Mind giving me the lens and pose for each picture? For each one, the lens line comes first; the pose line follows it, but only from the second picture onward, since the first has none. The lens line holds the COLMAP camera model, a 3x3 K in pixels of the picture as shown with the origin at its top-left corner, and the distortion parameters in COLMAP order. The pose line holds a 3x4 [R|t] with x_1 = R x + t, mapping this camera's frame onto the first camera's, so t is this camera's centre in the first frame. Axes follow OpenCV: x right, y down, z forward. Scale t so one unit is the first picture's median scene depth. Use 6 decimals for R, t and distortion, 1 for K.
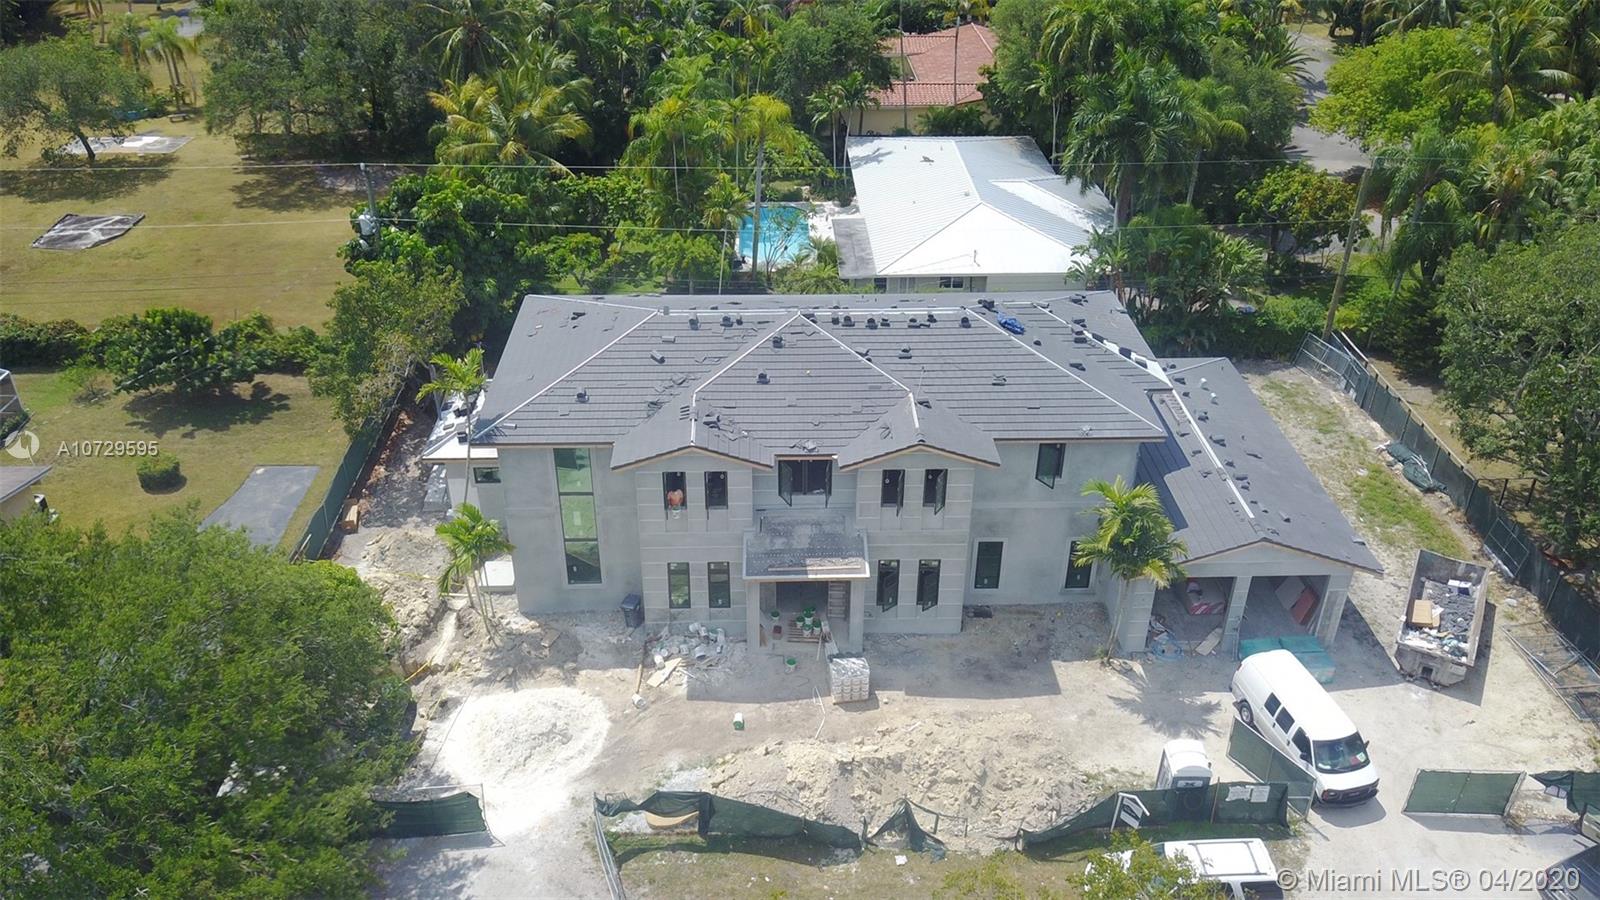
lens RADIAL K [[1223.2, 0, 800.0], [0, 1223.2, 450.0], [0, 0, 1]] dist [-0.001836, -0.000551]
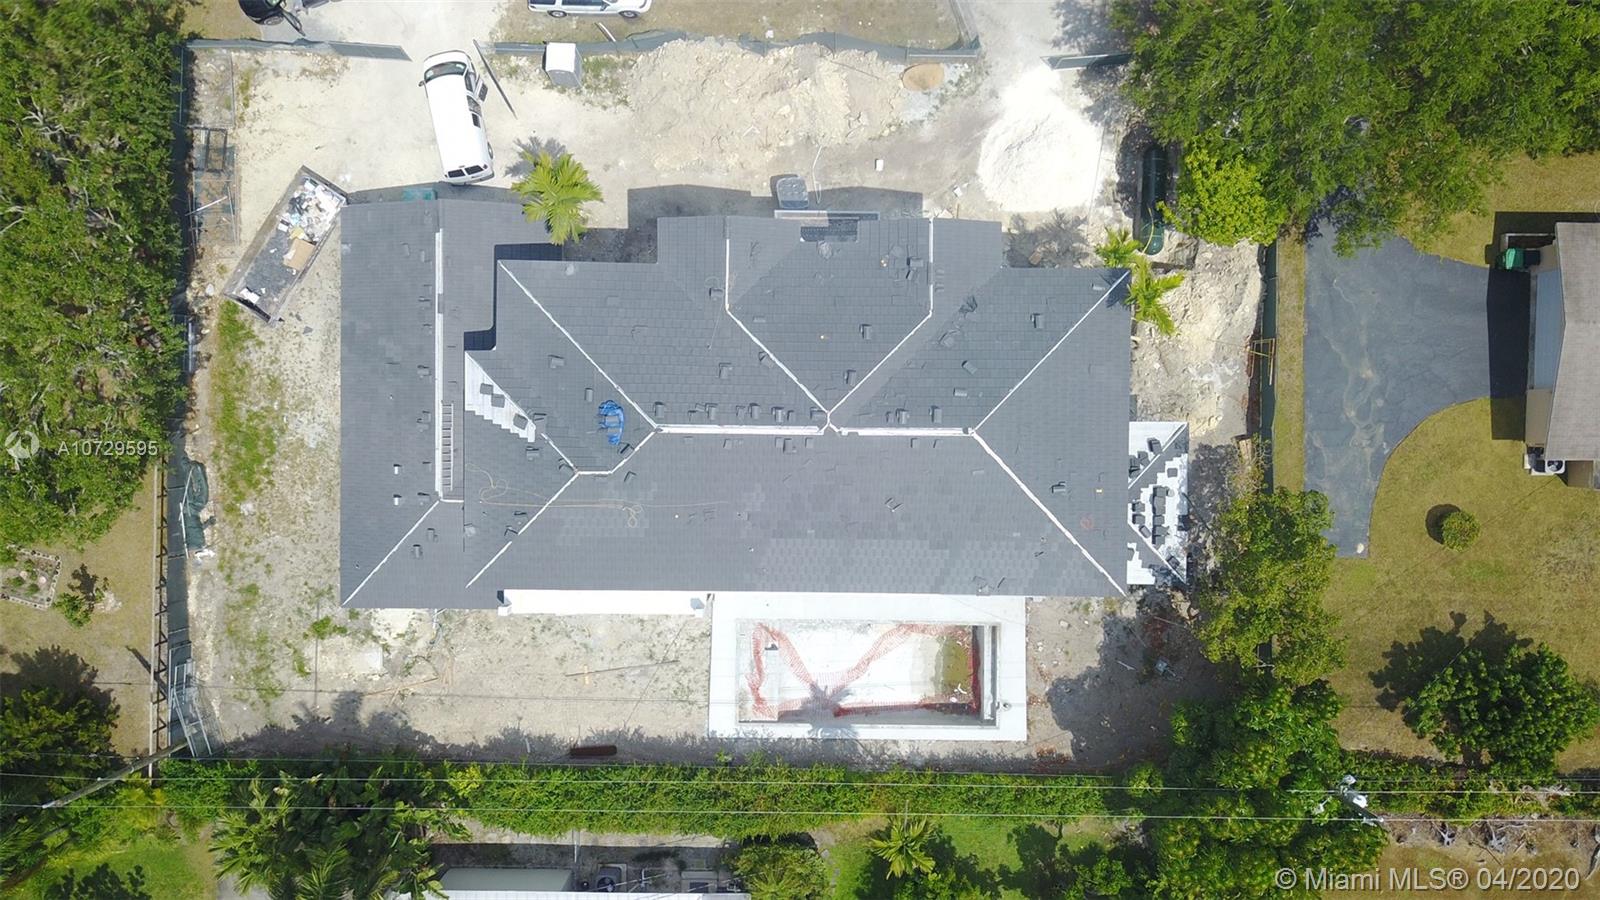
lens RADIAL K [[1223.2, 0, 800.0], [0, 1223.2, 450.0], [0, 0, 1]] dist [-0.001836, -0.000551]
pose [[-0.998992, -0.044736, -0.003662, 0.025726], [0.020906, -0.535932, 0.844002, -0.984296], [-0.039720, 0.843075, 0.536327, 0.524212]]
